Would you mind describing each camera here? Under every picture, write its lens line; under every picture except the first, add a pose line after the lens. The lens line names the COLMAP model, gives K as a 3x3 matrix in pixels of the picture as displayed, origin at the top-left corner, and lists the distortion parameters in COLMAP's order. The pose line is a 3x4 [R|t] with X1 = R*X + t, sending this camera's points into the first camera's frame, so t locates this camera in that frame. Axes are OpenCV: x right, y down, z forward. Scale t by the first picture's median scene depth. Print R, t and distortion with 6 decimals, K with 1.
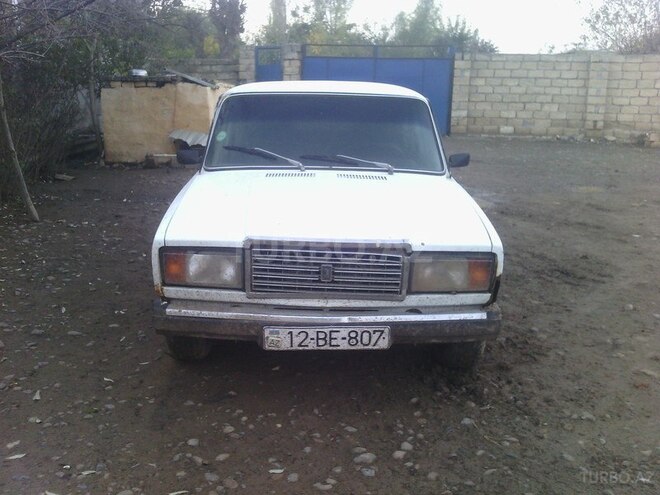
lens RADIAL K [[583.8, 0, 330.0], [0, 583.8, 247.5], [0, 0, 1]] dist [0.083584, -0.226875]
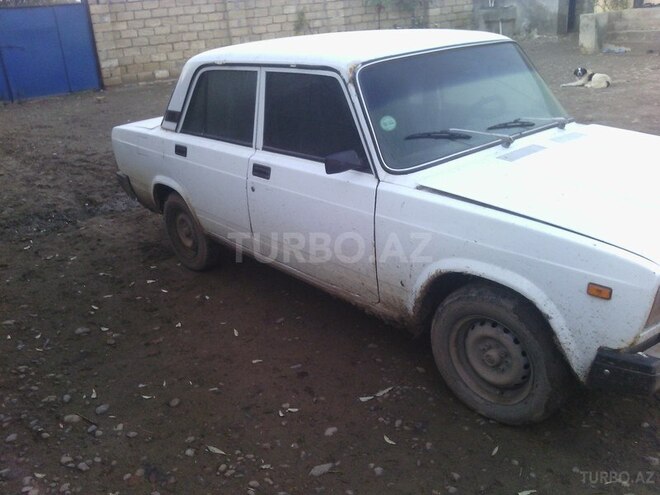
lens RADIAL K [[583.8, 0, 330.0], [0, 583.8, 247.5], [0, 0, 1]] dist [0.083584, -0.226875]
pose [[0.780437, -0.309259, 0.543394, -0.096110], [0.257491, 0.950958, 0.171398, -0.026431], [-0.569752, 0.006154, 0.821794, 0.063520]]
